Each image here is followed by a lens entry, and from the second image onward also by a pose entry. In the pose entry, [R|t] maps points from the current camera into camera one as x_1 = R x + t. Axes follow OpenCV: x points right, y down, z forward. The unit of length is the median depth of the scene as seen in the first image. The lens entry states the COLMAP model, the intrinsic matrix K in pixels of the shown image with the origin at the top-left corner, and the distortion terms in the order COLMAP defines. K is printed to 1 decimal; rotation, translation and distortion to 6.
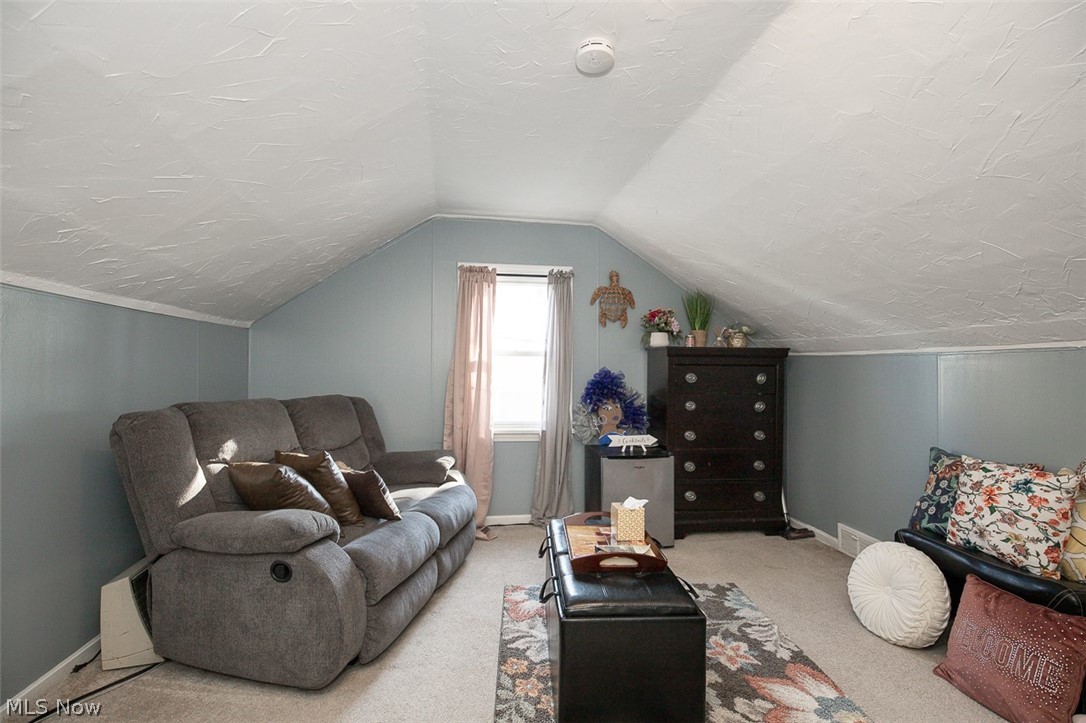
lens RADIAL K [[484.3, 0, 543.0], [0, 484.3, 361.5], [0, 0, 1]] dist [-0.002329, 0.001026]
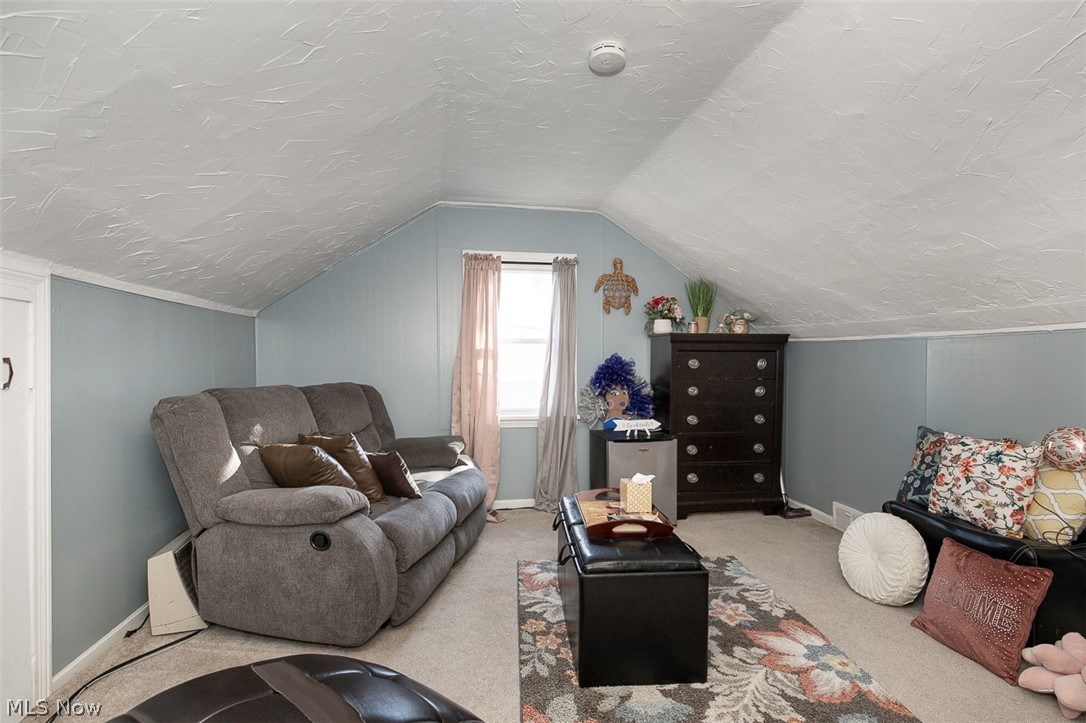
lens RADIAL K [[515.0, 0, 544.7], [0, 515.0, 371.0], [0, 0, 1]] dist [-0.000376, -0.001352]
pose [[0.999770, -0.006883, 0.020311, -0.049742], [0.006105, 0.999256, 0.038090, 0.009727], [-0.020558, -0.037957, 0.999068, -0.129779]]
